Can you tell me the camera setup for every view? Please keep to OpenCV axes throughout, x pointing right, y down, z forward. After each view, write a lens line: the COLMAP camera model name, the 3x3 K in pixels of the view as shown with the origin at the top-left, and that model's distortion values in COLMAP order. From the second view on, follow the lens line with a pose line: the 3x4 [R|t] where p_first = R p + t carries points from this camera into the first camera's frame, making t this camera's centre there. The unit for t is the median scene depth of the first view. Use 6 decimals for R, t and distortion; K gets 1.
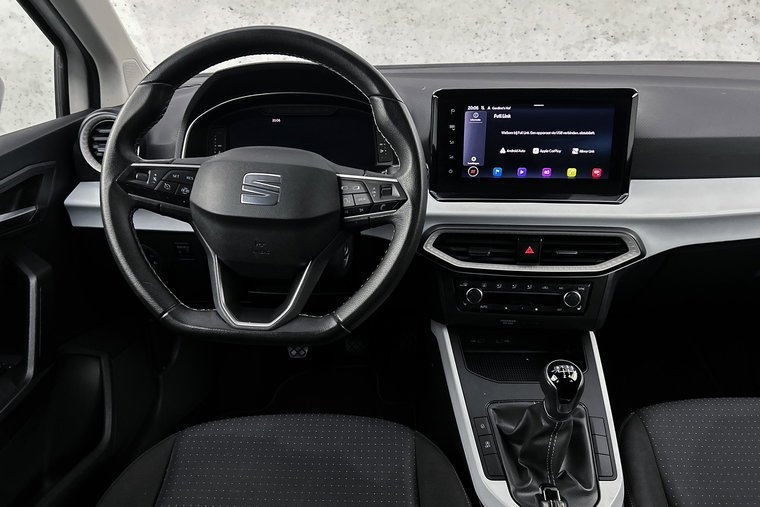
lens RADIAL K [[573.7, 0, 375.0], [0, 573.7, 256.5], [0, 0, 1]] dist [0.061980, -0.078071]
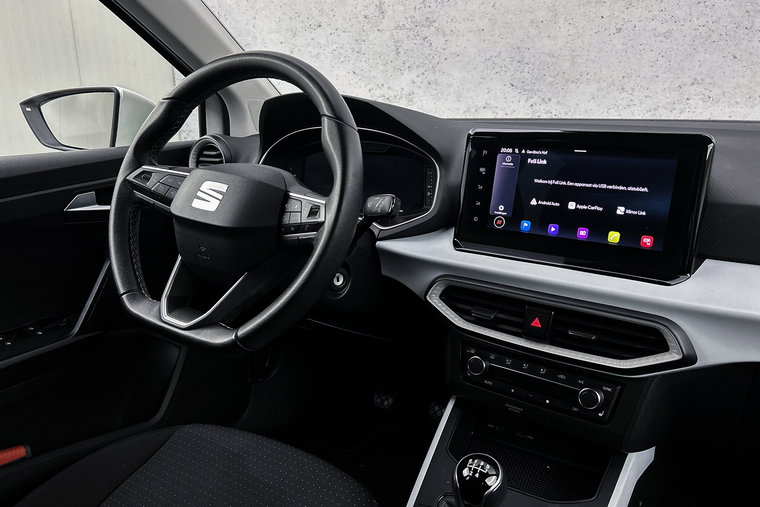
lens RADIAL K [[573.7, 0, 384.3], [0, 573.7, 259.5], [0, 0, 1]] dist [0.061980, -0.078071]
pose [[0.867957, 0.148270, -0.473990, 0.448135], [-0.206516, 0.975720, -0.072950, 0.005849], [0.451665, 0.161204, 0.877503, 0.176464]]
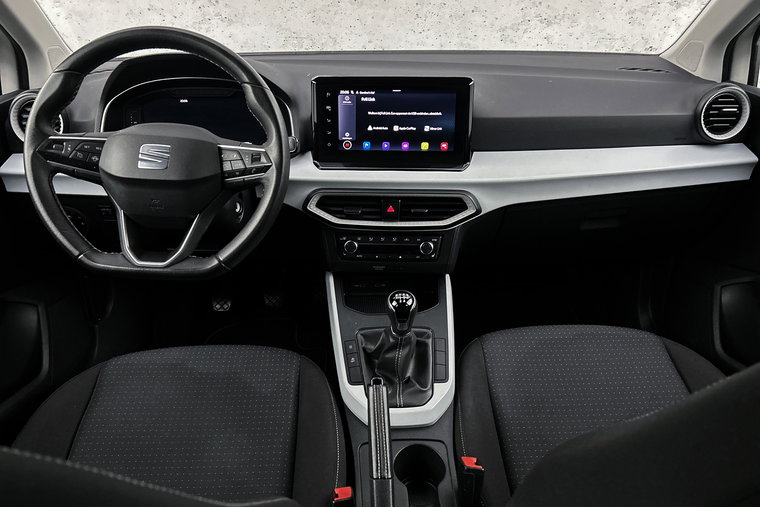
lens RADIAL K [[573.7, 0, 378.0], [0, 573.7, 262.9], [0, 0, 1]] dist [0.061980, -0.078071]
pose [[0.997777, -0.013567, 0.065241, 0.156173], [0.010498, 0.998832, 0.047155, 0.046530], [-0.065805, -0.046365, 0.996755, -0.238965]]
